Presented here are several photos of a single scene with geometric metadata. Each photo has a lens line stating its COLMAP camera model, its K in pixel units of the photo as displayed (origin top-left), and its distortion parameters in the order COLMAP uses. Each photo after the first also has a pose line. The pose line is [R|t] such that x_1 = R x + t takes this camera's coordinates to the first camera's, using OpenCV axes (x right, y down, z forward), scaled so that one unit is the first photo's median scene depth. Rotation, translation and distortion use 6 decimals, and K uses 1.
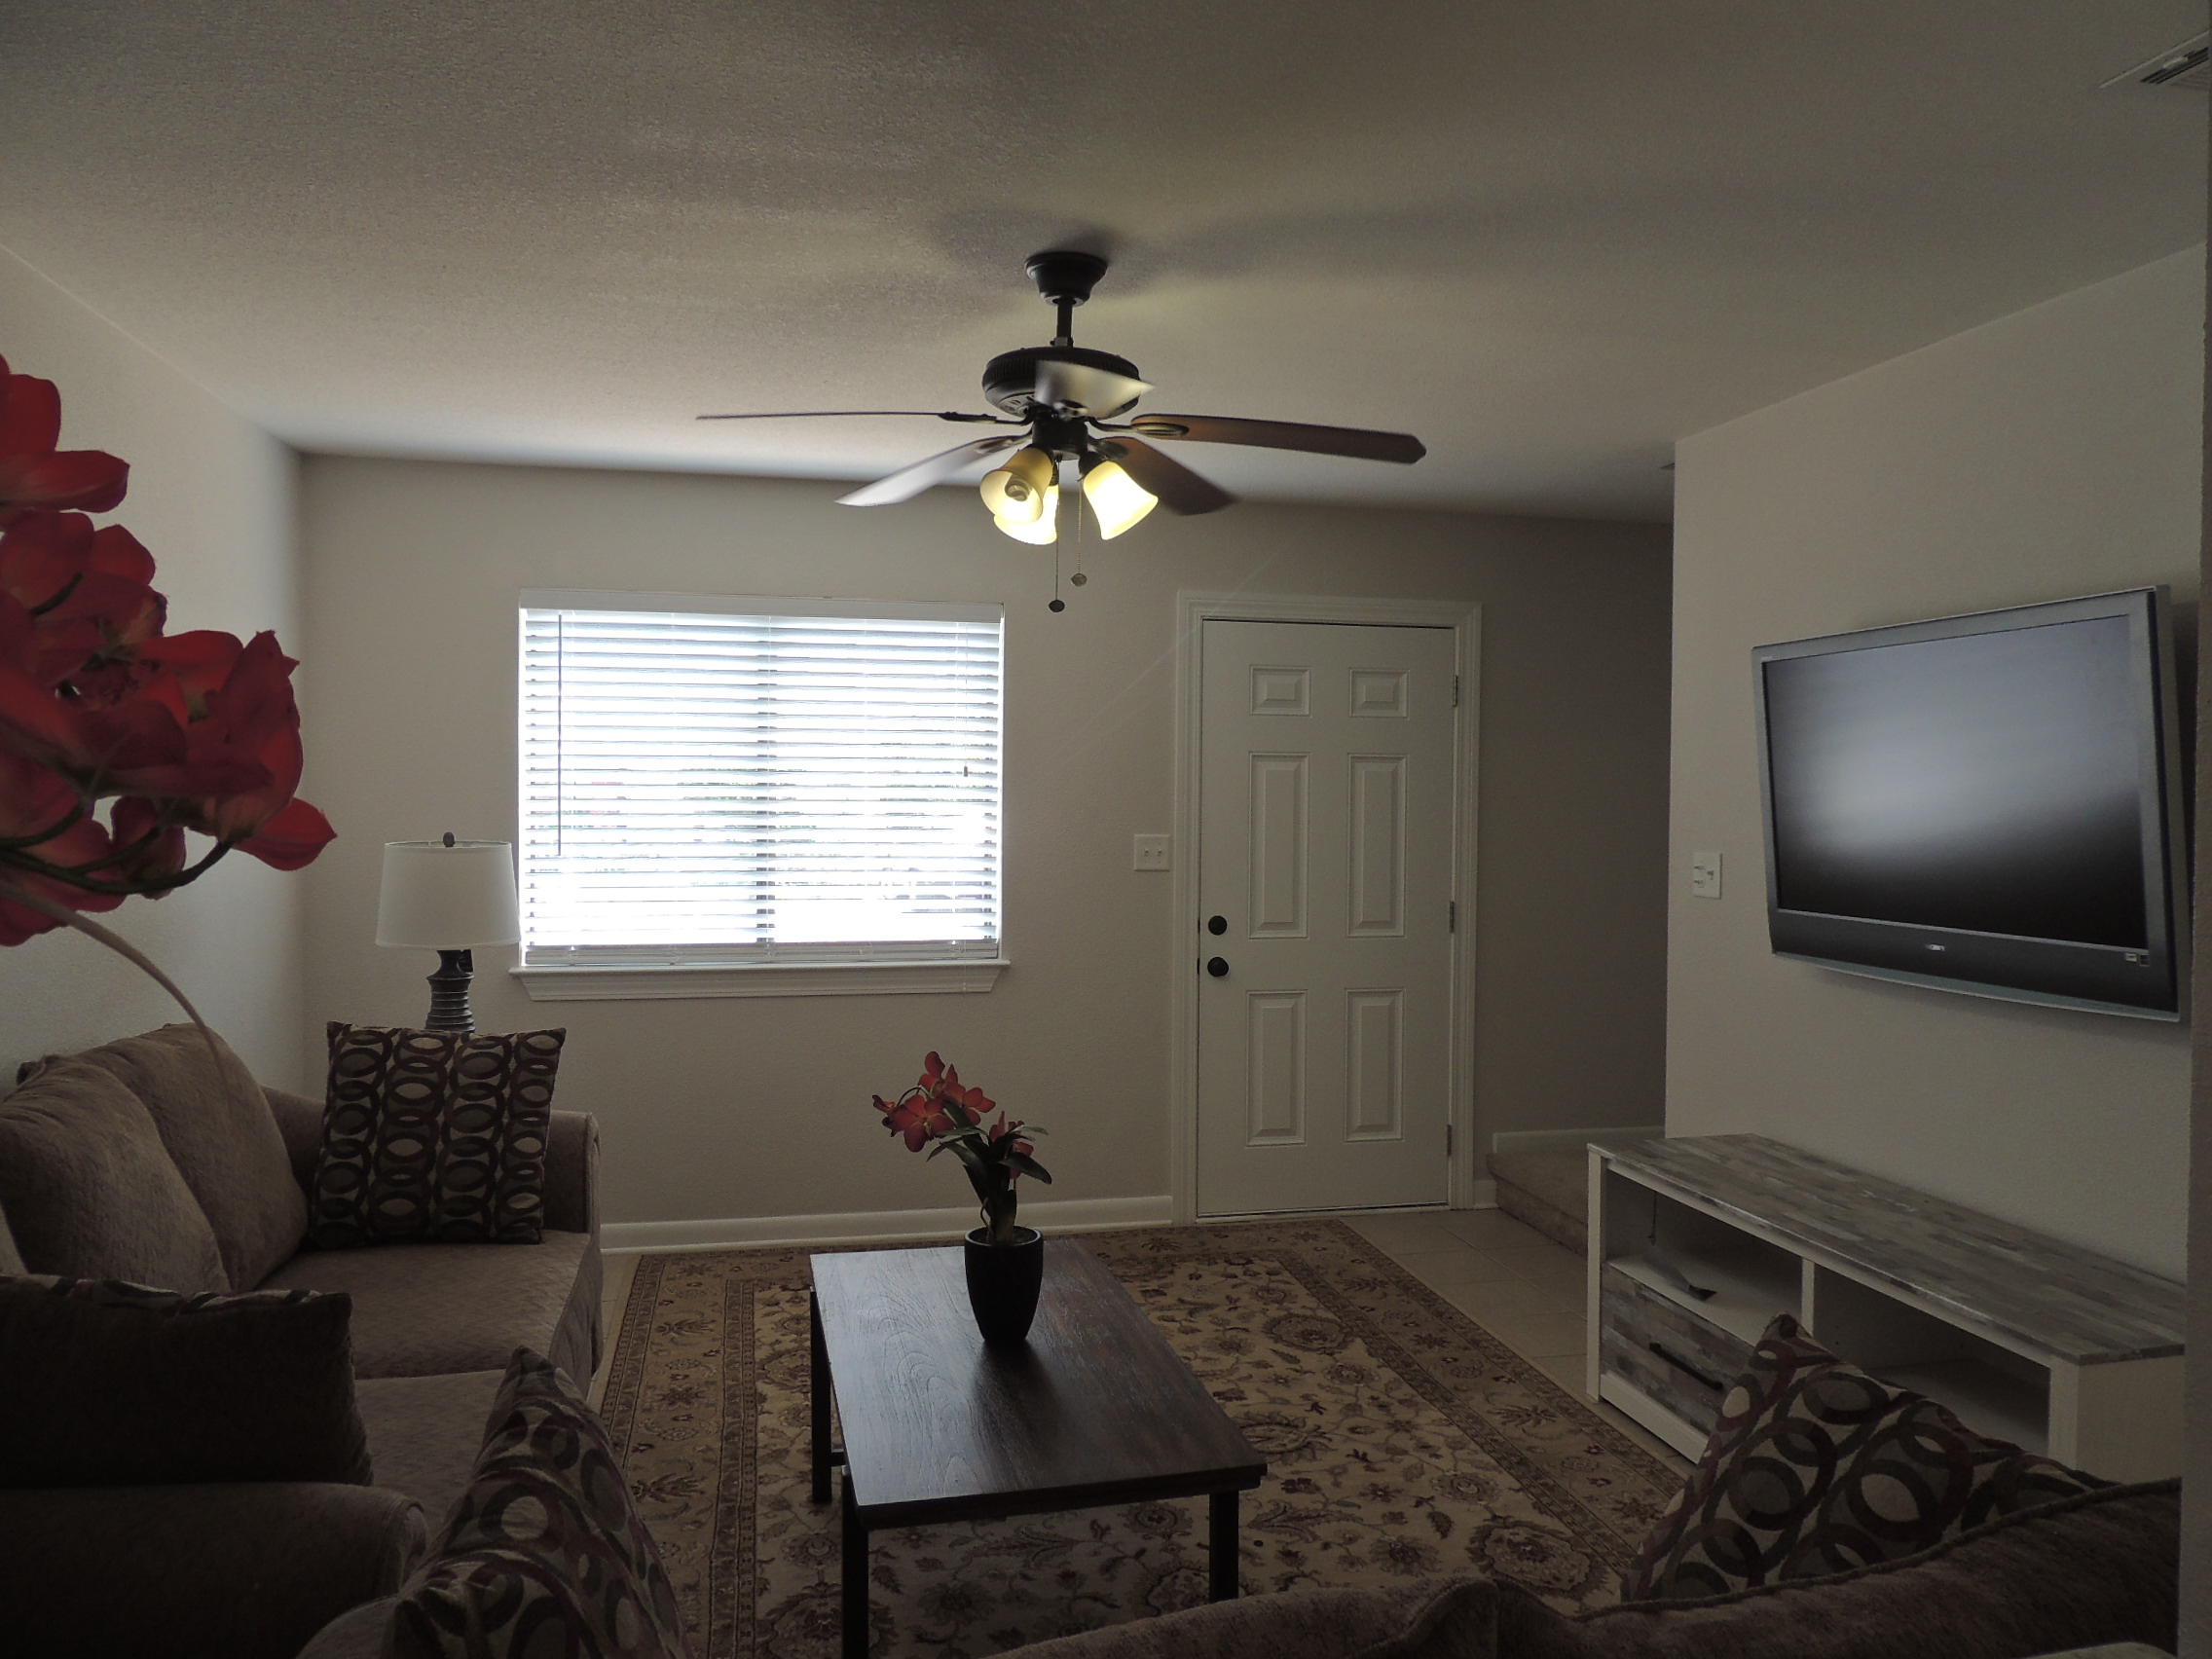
lens RADIAL K [[1574.7, 0, 1115.0], [0, 1574.7, 816.5], [0, 0, 1]] dist [-0.041018, 0.022052]
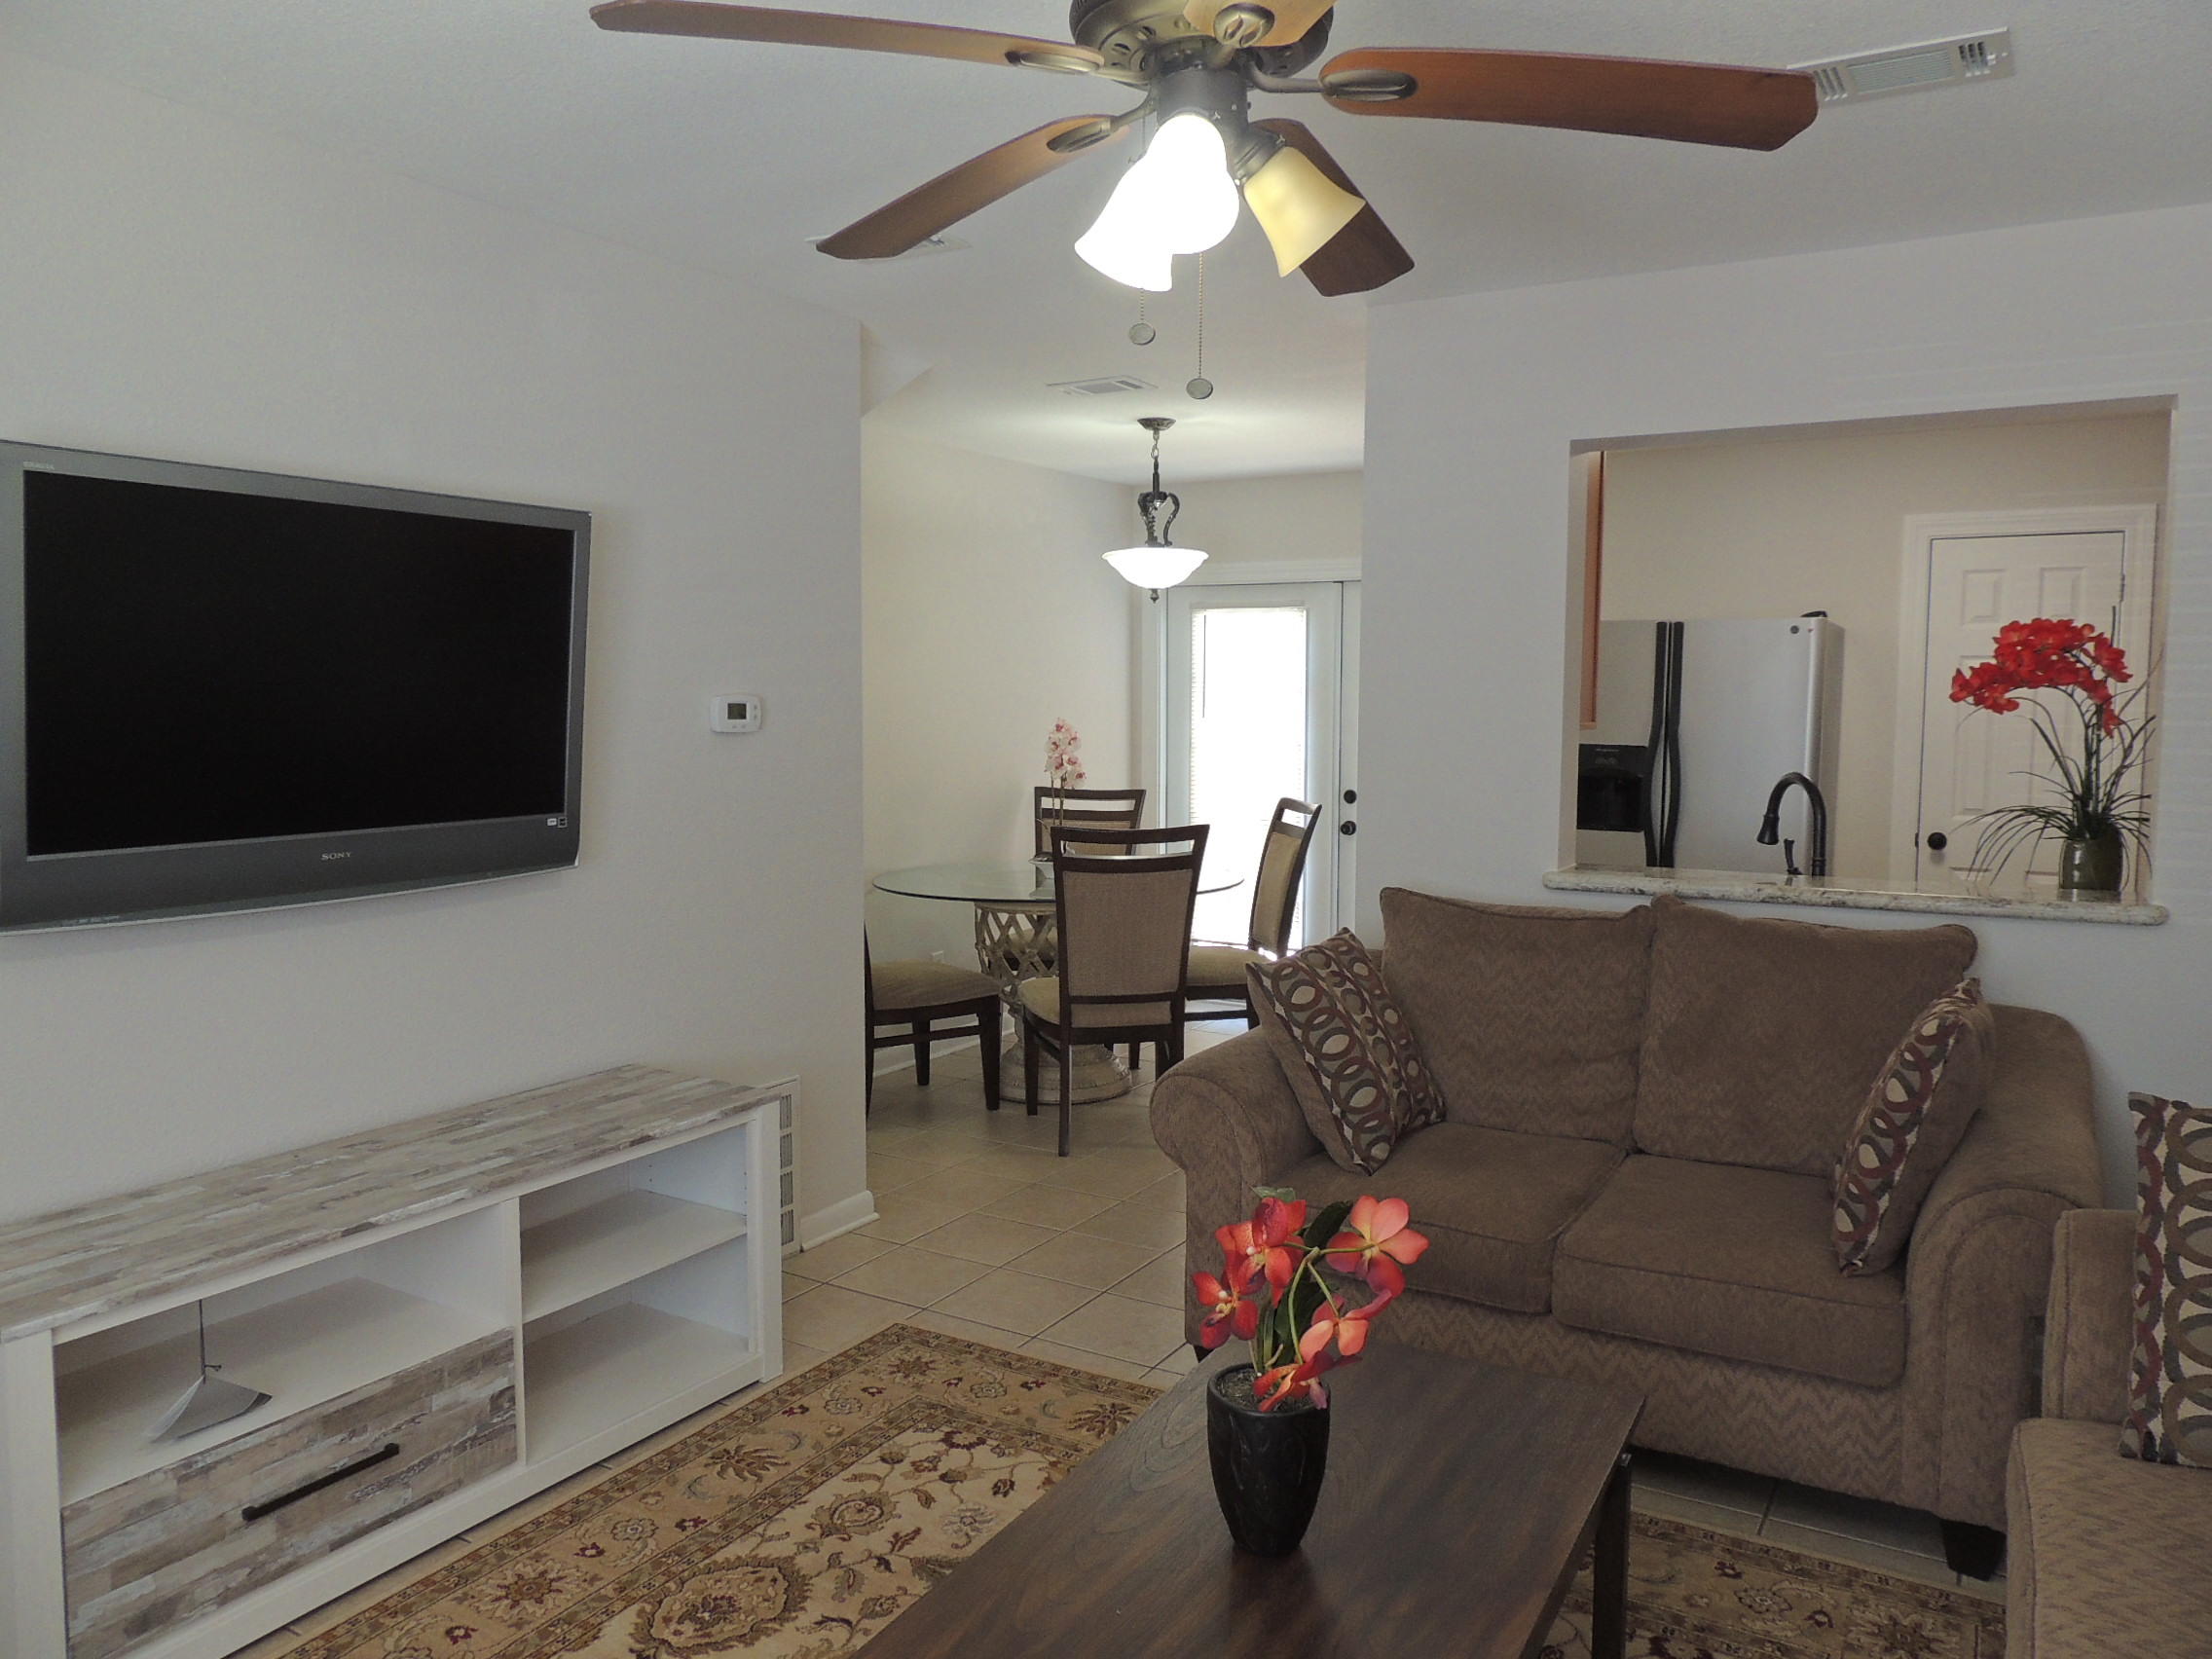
lens RADIAL K [[1574.7, 0, 1110.9], [0, 1574.7, 815.6], [0, 0, 1]] dist [-0.041018, 0.022052]
pose [[-0.733736, -0.068652, 0.675958, -0.368081], [-0.000856, 0.994975, 0.100122, -0.026047], [-0.679434, 0.072884, -0.730107, 1.261407]]
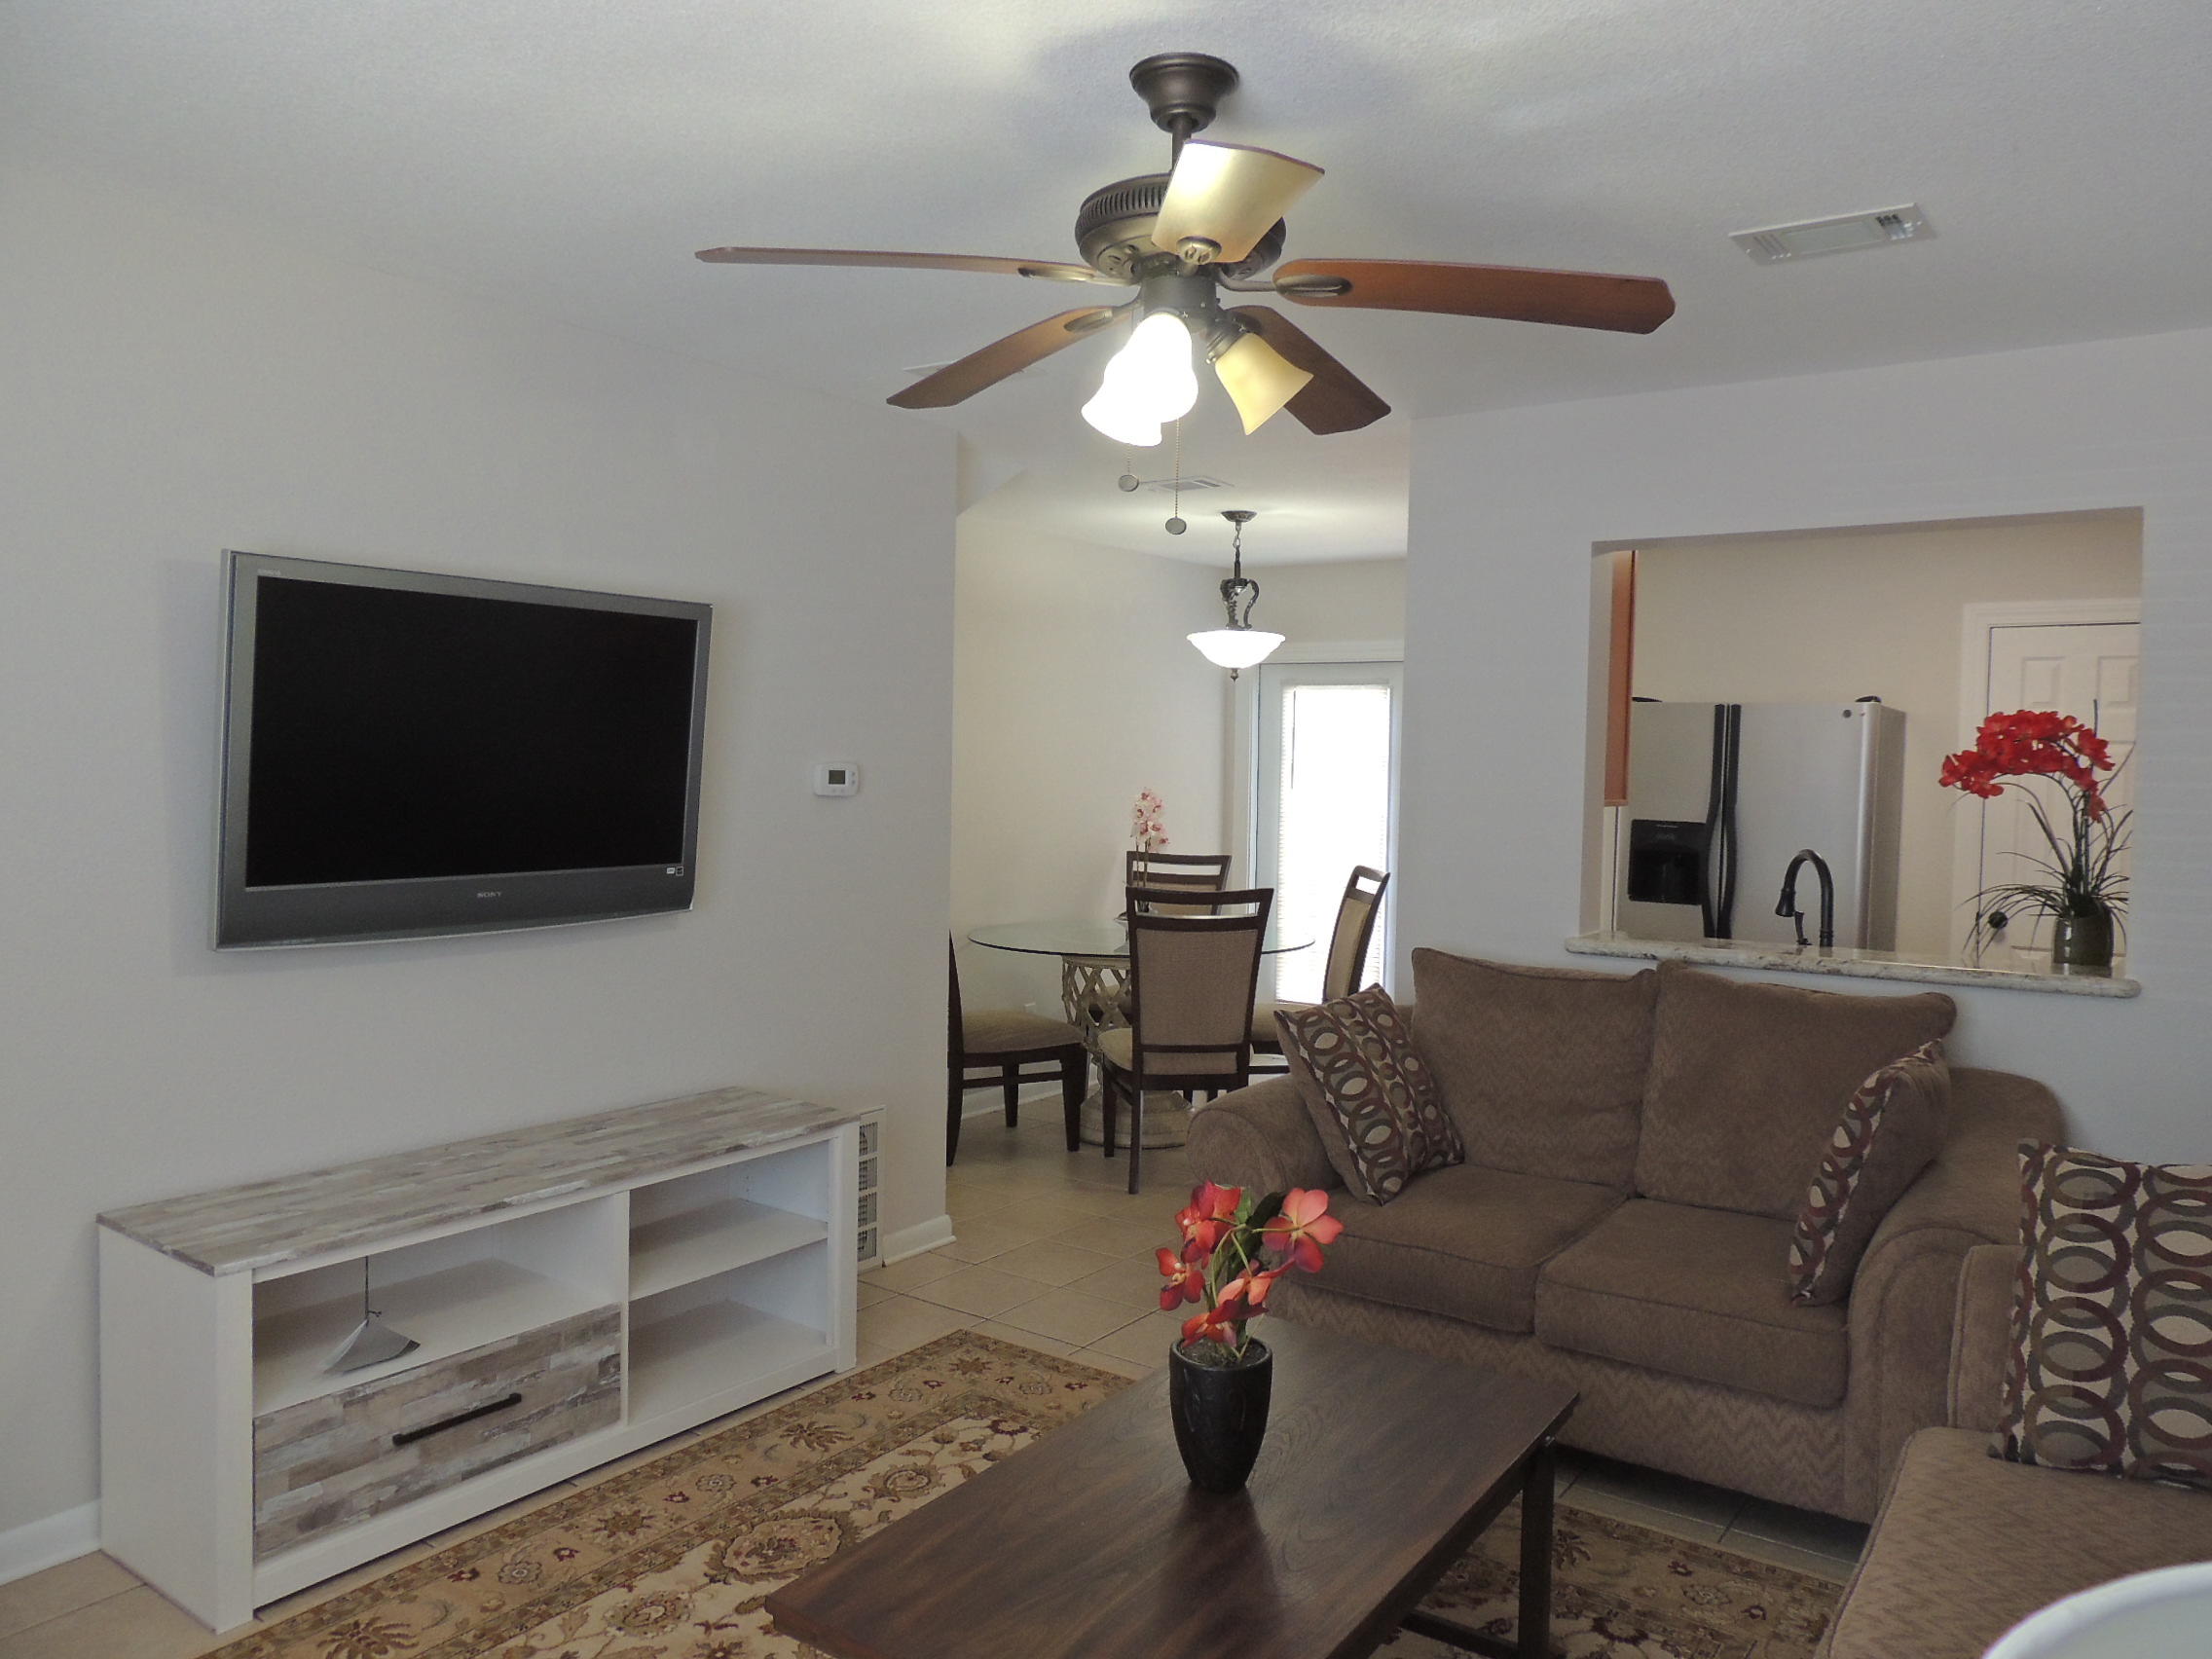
lens RADIAL K [[1574.7, 0, 1110.5], [0, 1574.7, 814.0], [0, 0, 1]] dist [-0.041018, 0.022052]
pose [[-0.672779, -0.051748, 0.738031, -0.493521], [-0.013563, 0.998246, 0.057630, -0.034055], [-0.739719, 0.028762, -0.672301, 1.308390]]
